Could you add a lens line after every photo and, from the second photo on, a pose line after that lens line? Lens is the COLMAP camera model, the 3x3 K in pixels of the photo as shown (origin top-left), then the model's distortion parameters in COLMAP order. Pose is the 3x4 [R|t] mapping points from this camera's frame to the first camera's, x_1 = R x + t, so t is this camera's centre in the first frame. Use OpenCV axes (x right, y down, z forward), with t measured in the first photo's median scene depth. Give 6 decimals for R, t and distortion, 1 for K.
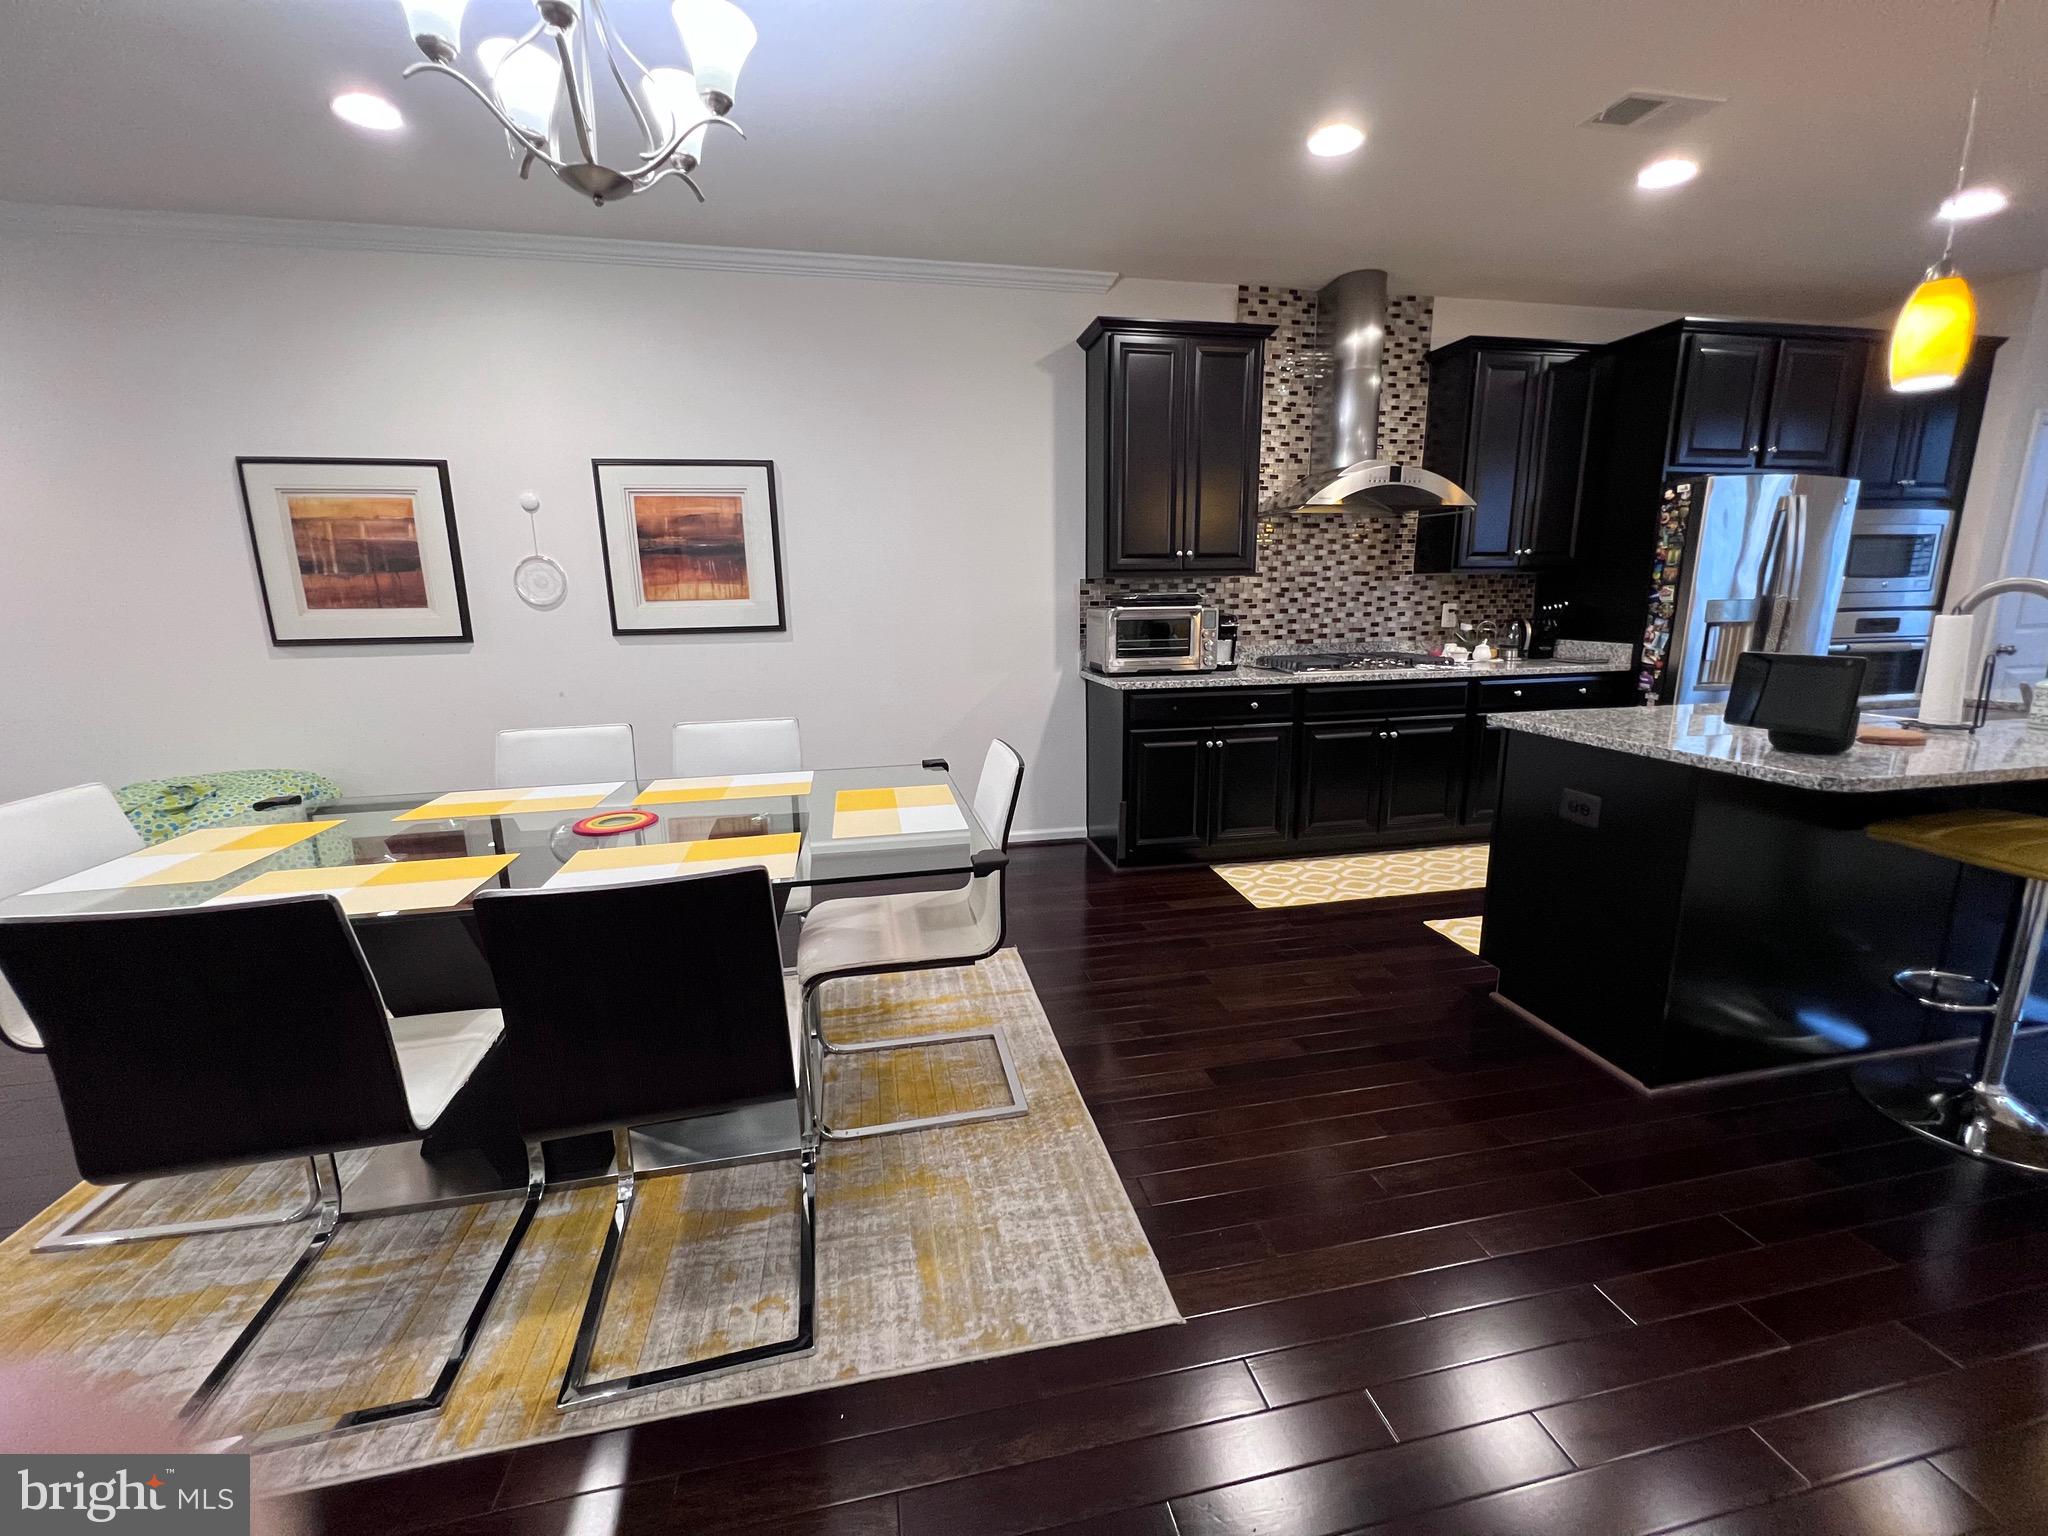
lens RADIAL K [[817.3, 0, 1023.0], [0, 817.3, 762.4], [0, 0, 1]] dist [-0.003950, 0.000815]
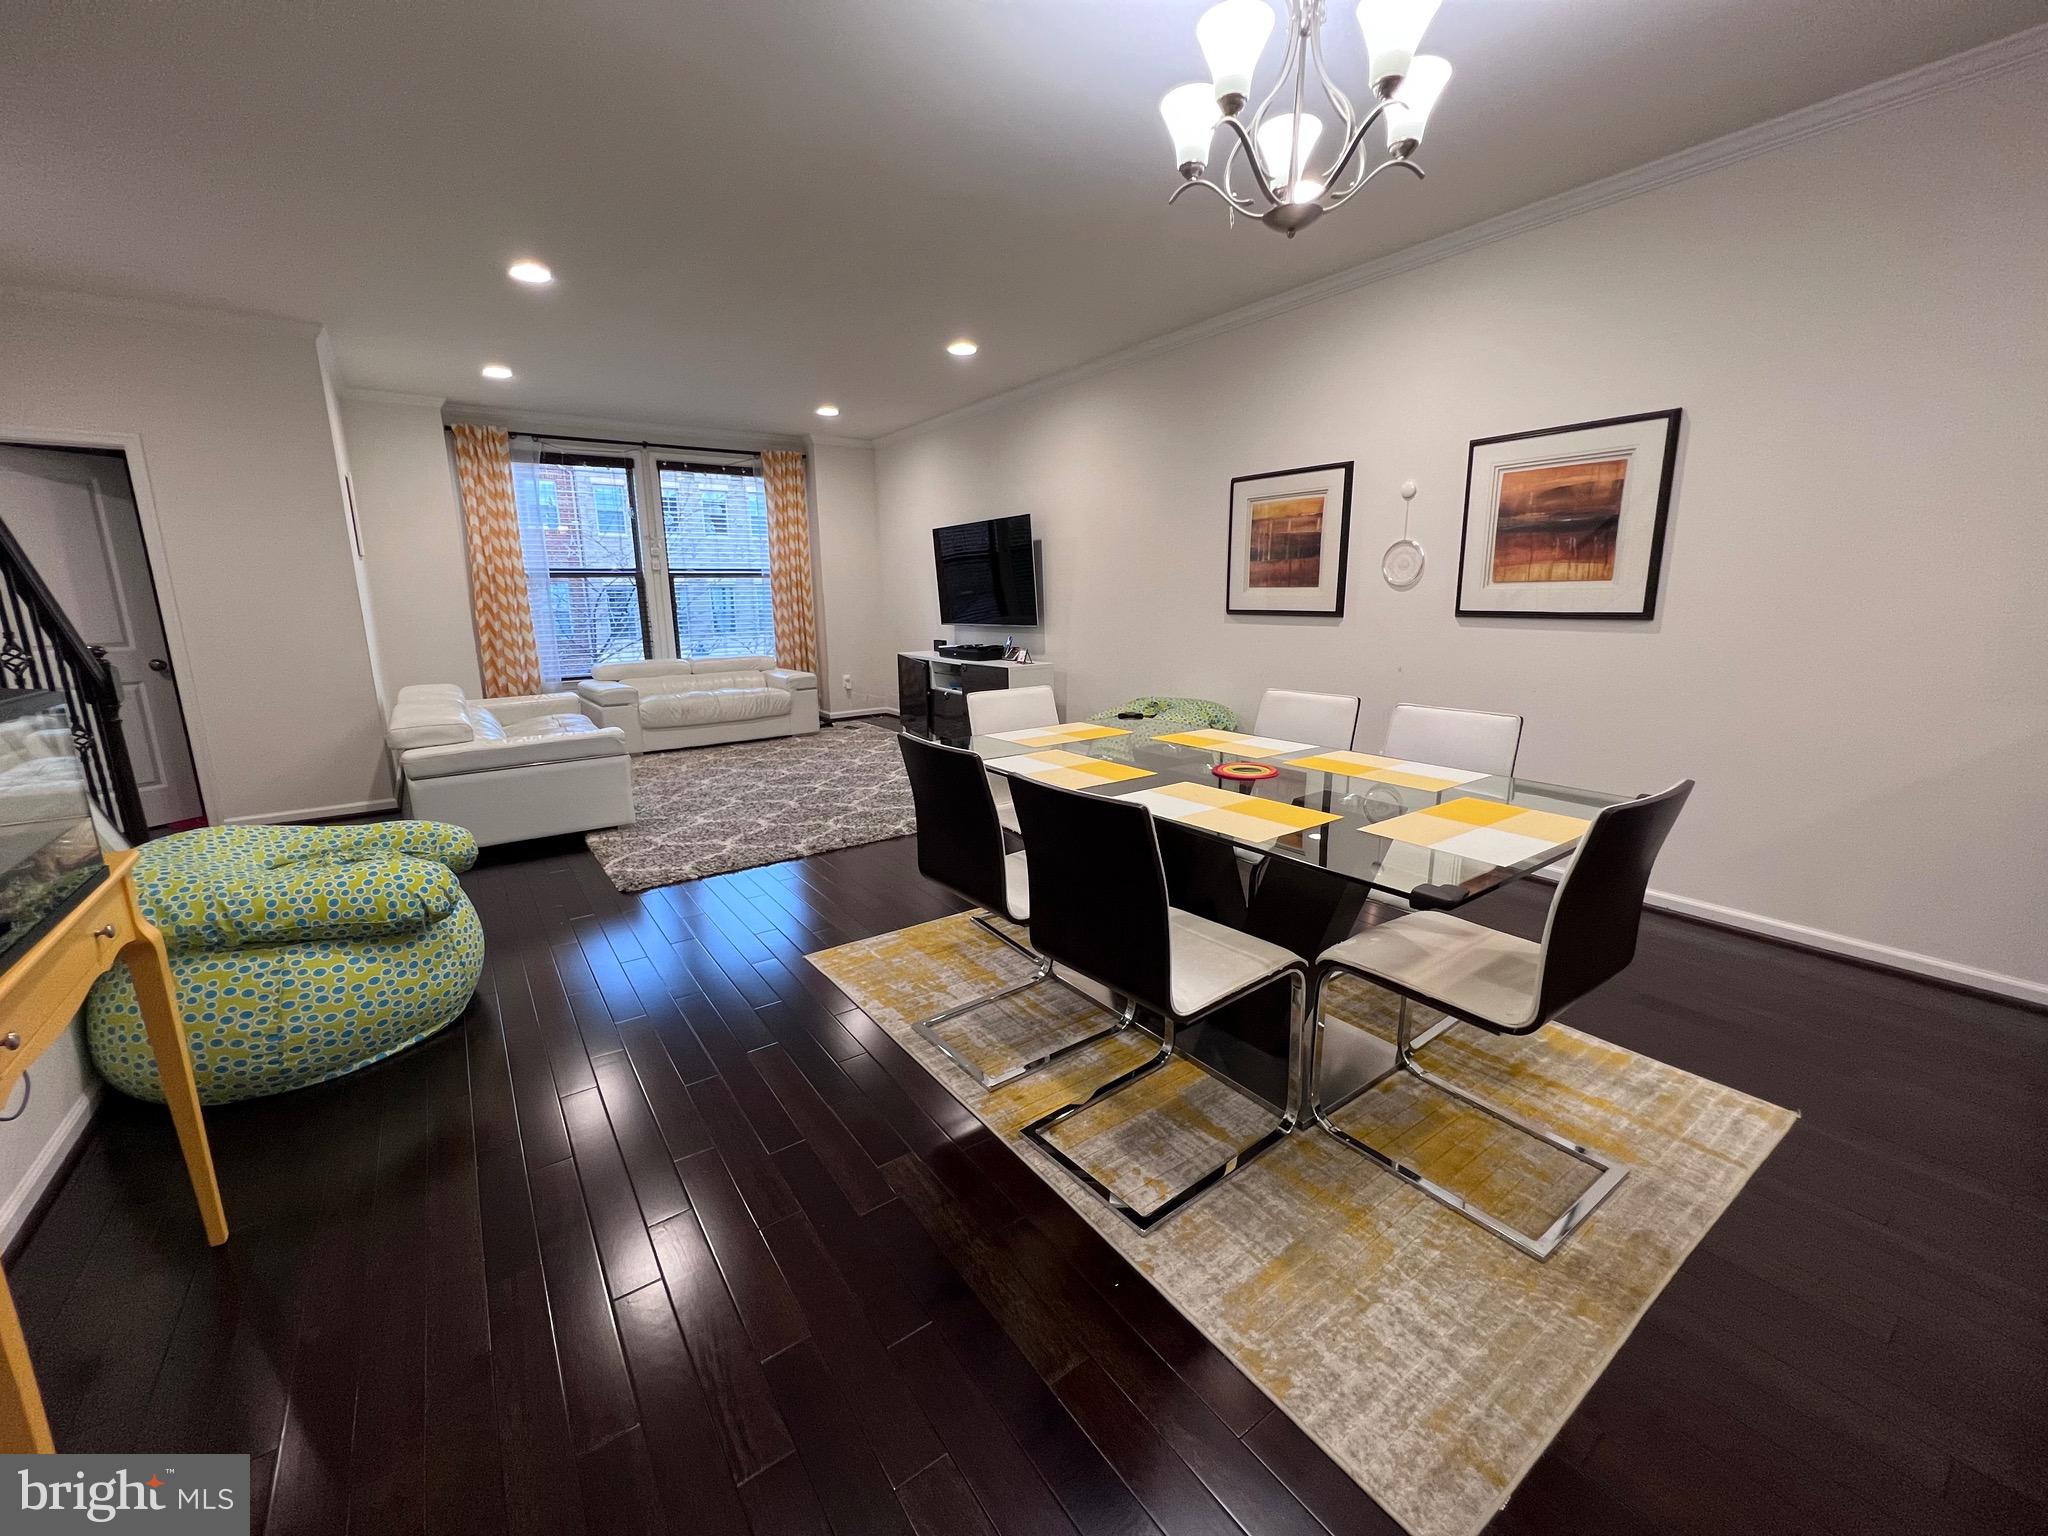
lens RADIAL K [[817.3, 0, 1023.0], [0, 817.3, 762.4], [0, 0, 1]] dist [-0.003950, 0.000815]
pose [[0.405971, 0.198169, -0.892142, 0.202174], [-0.177007, 0.974771, 0.135976, -0.020565], [0.896580, 0.102713, 0.430806, 0.097784]]
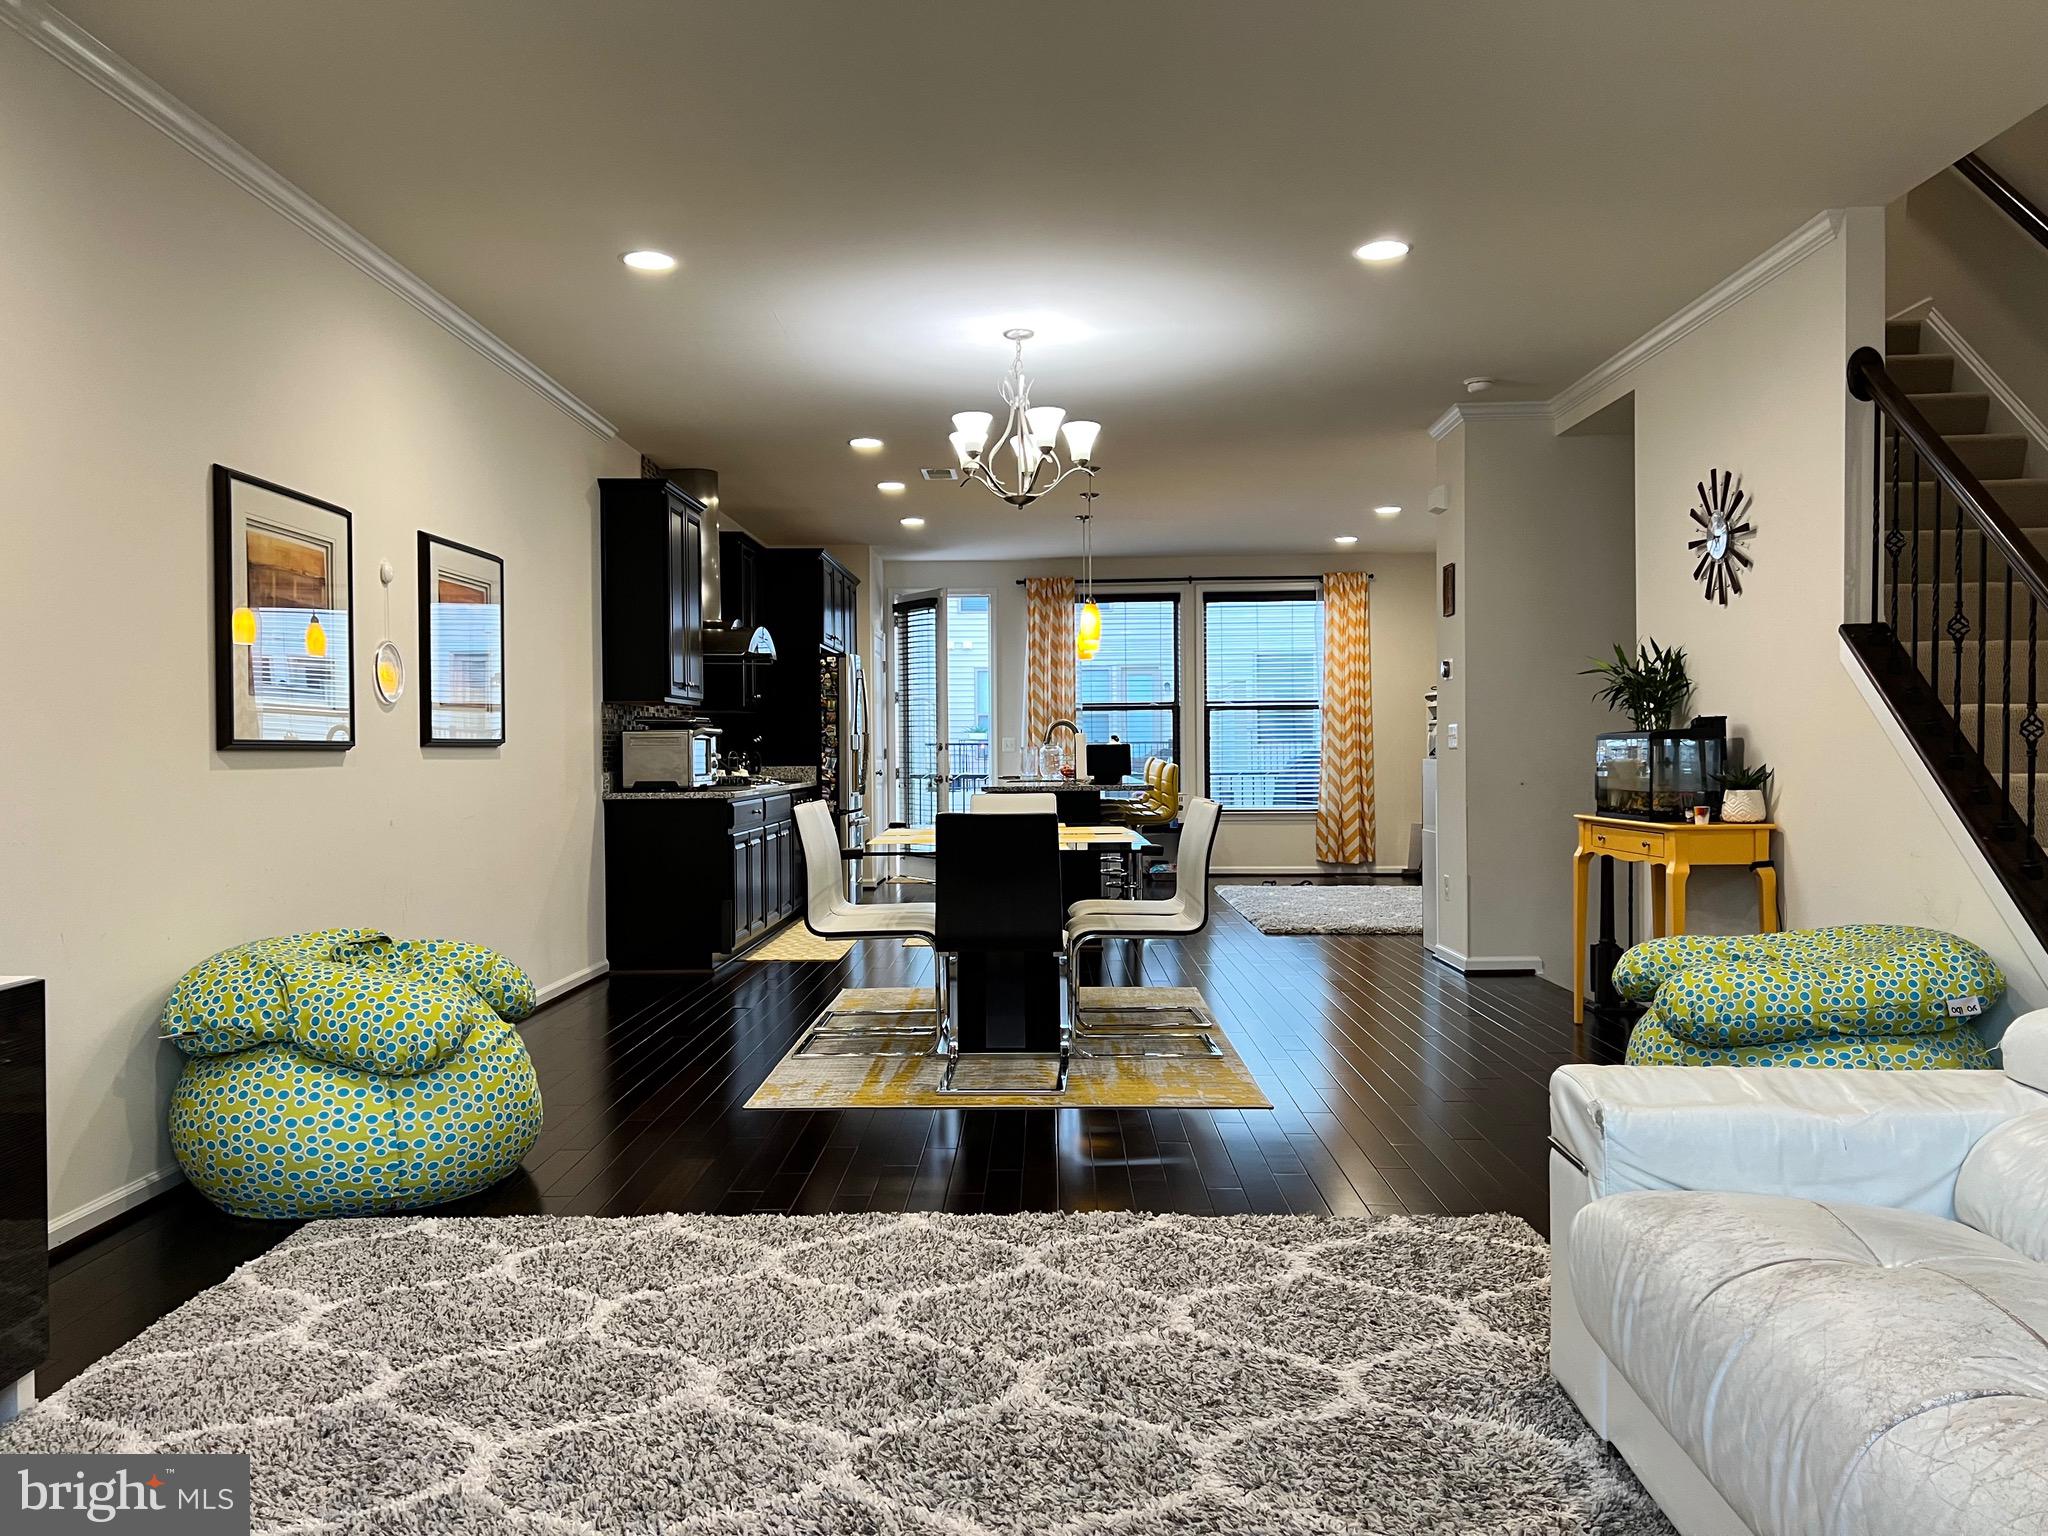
lens RADIAL K [[1512.4, 0, 1008.1], [0, 1512.4, 768.4], [0, 0, 1]] dist [0.063958, -0.071573]
pose [[0.224589, -0.000036, 0.974454, -1.666244], [0.201922, 0.978297, -0.046503, 0.041375], [-0.953303, 0.207208, 0.219722, 0.139651]]
